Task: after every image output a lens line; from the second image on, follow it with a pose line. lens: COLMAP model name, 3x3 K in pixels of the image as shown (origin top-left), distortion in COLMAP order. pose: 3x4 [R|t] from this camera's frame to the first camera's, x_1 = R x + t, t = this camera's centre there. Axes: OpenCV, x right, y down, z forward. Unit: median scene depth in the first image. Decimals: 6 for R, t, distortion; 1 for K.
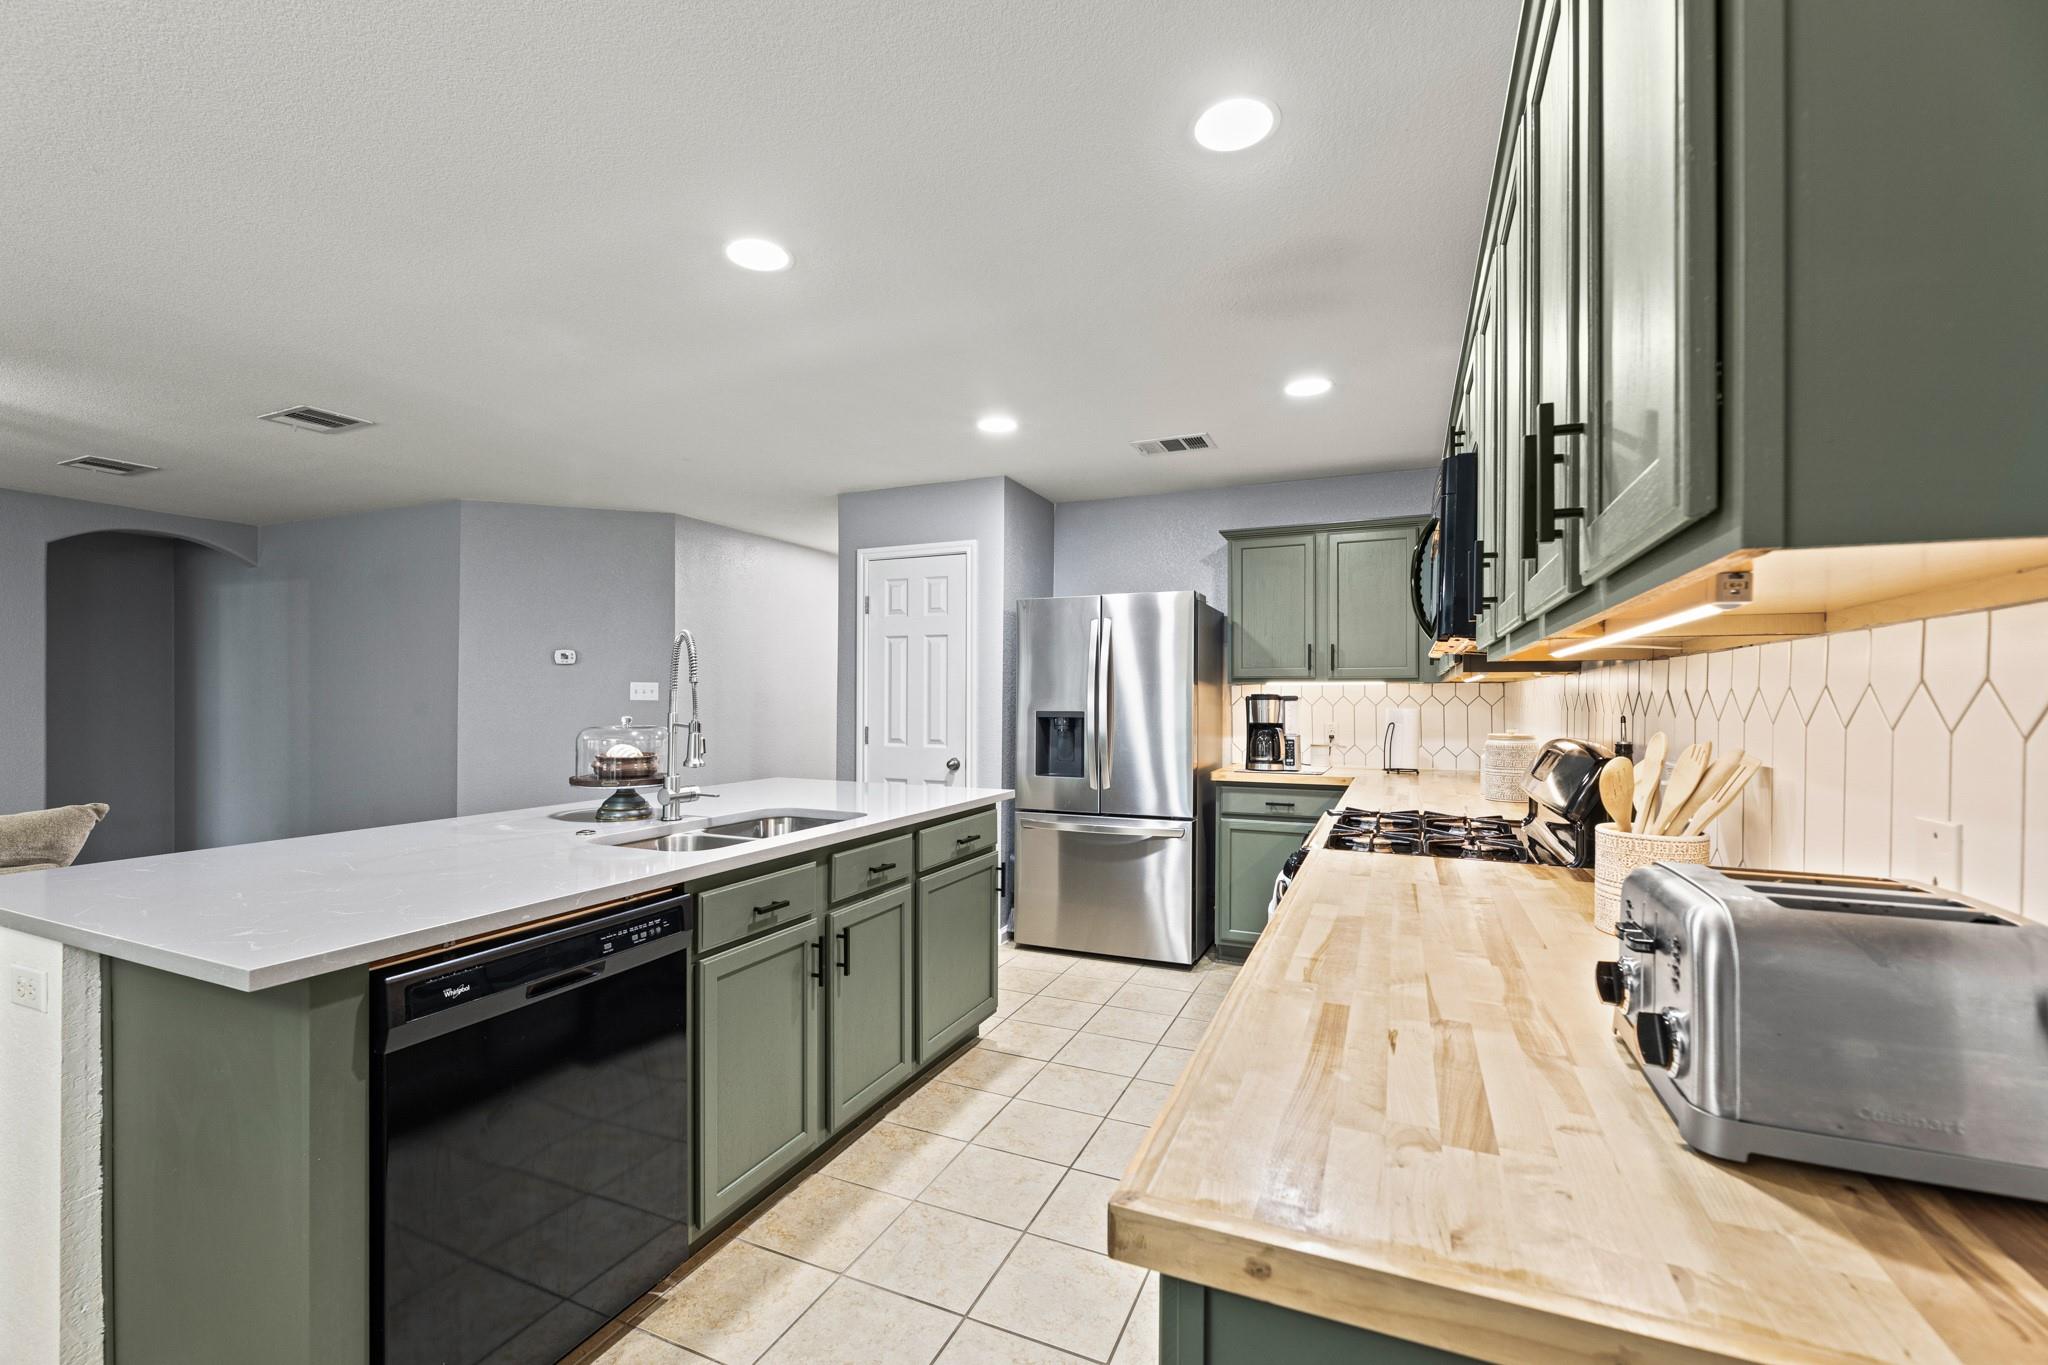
lens RADIAL K [[850.2, 0, 1024.0], [0, 850.2, 682.5], [0, 0, 1]] dist [-0.000888, -0.000120]
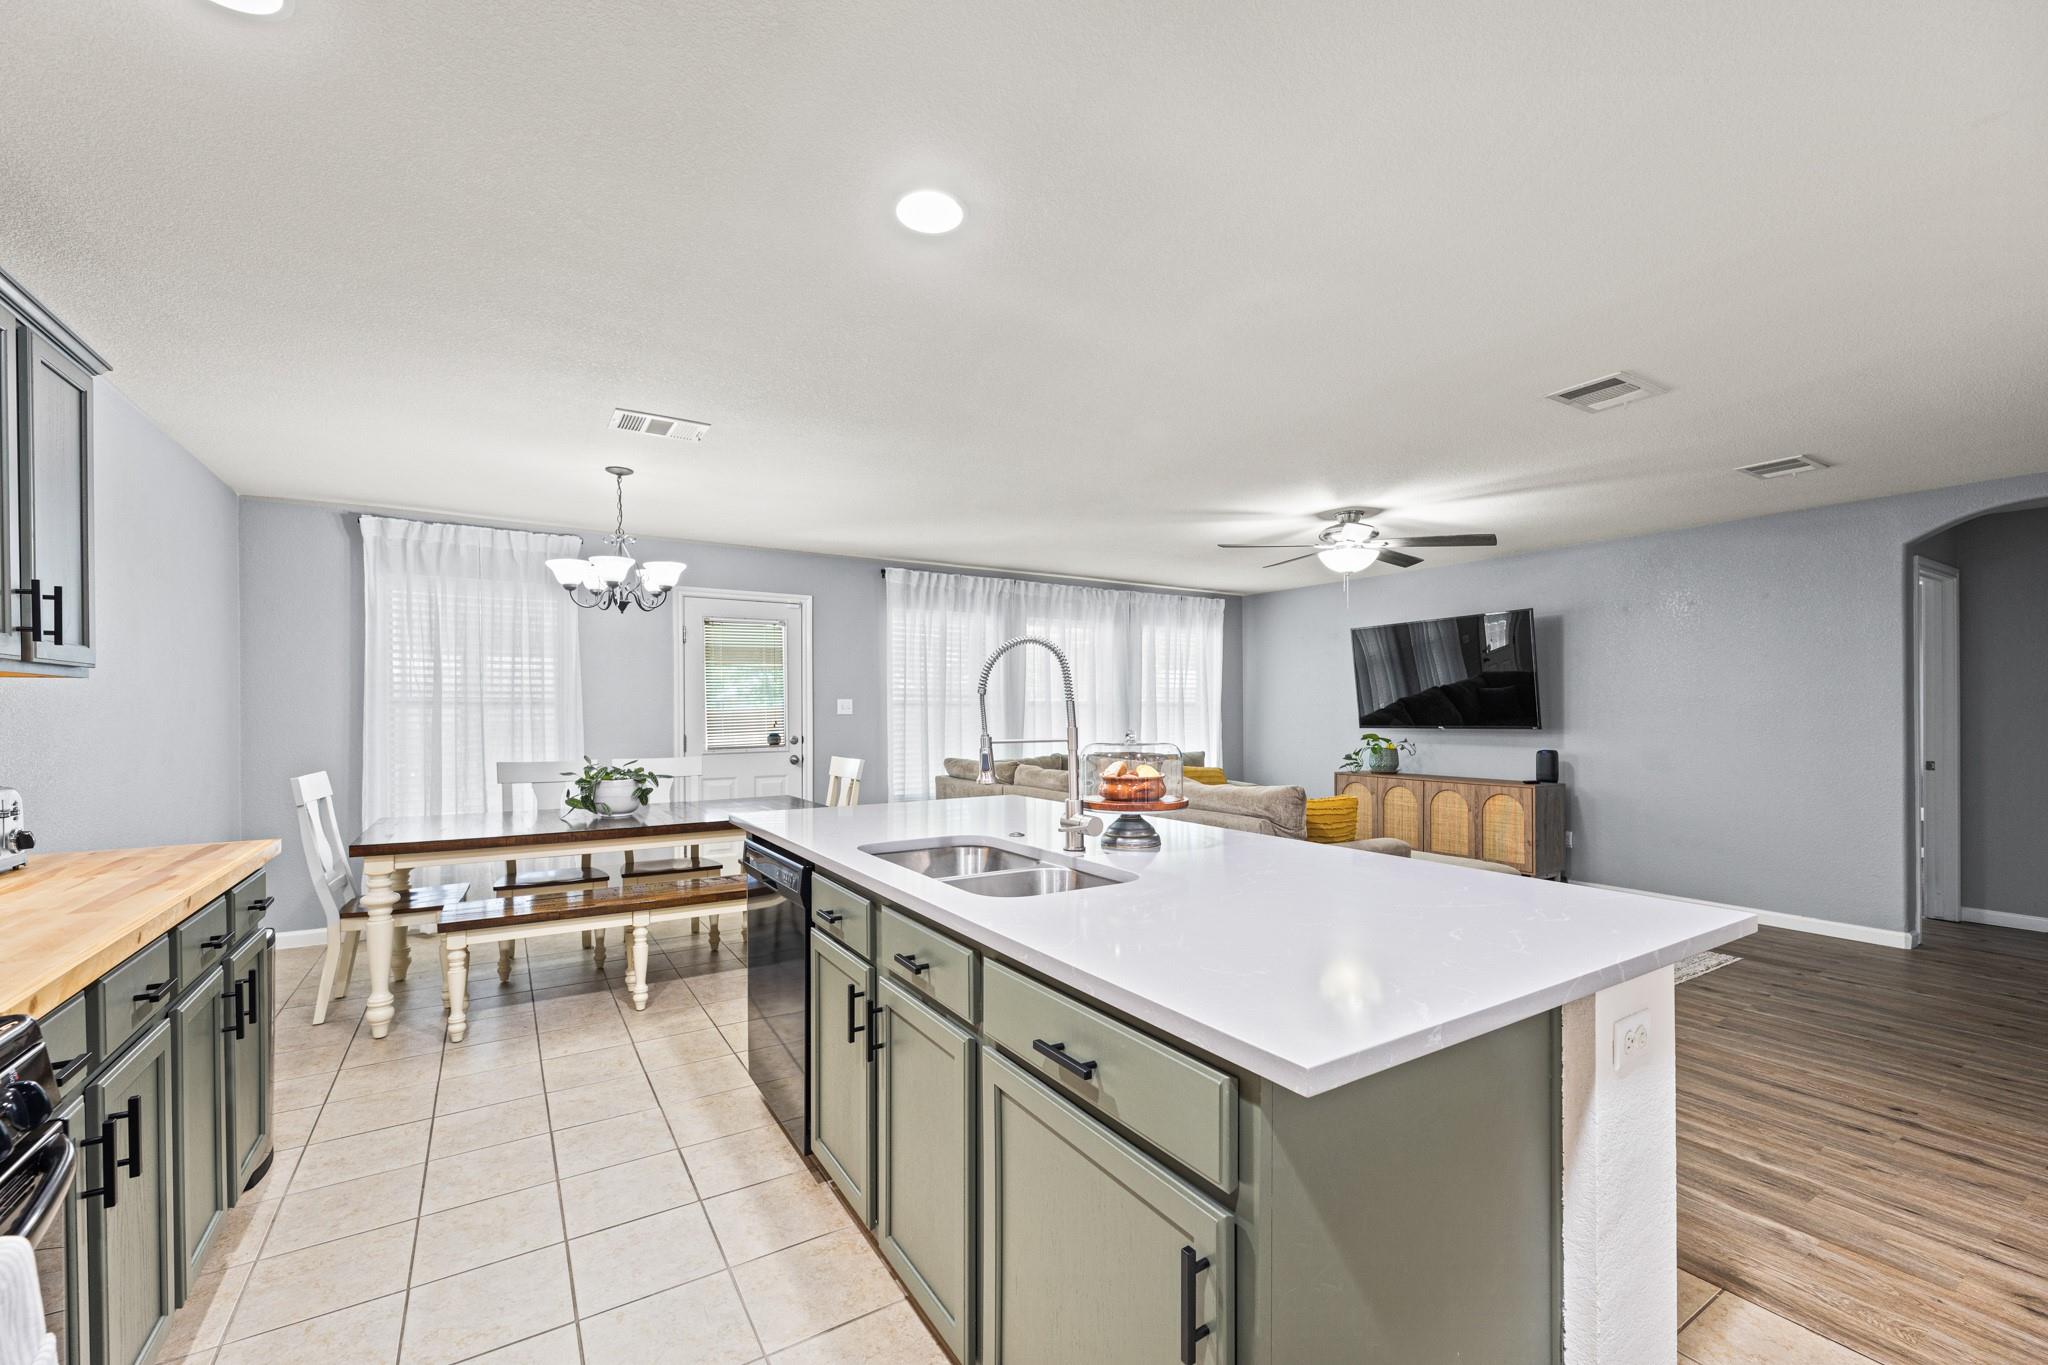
lens RADIAL K [[846.2, 0, 1004.2], [0, 846.2, 710.3], [0, 0, 1]] dist [-0.004029, 0.000147]
pose [[-0.572495, -0.001620, -0.819907, 0.202840], [0.019087, 0.999701, -0.015303, 0.017922], [0.819686, -0.024411, -0.572292, 0.867494]]
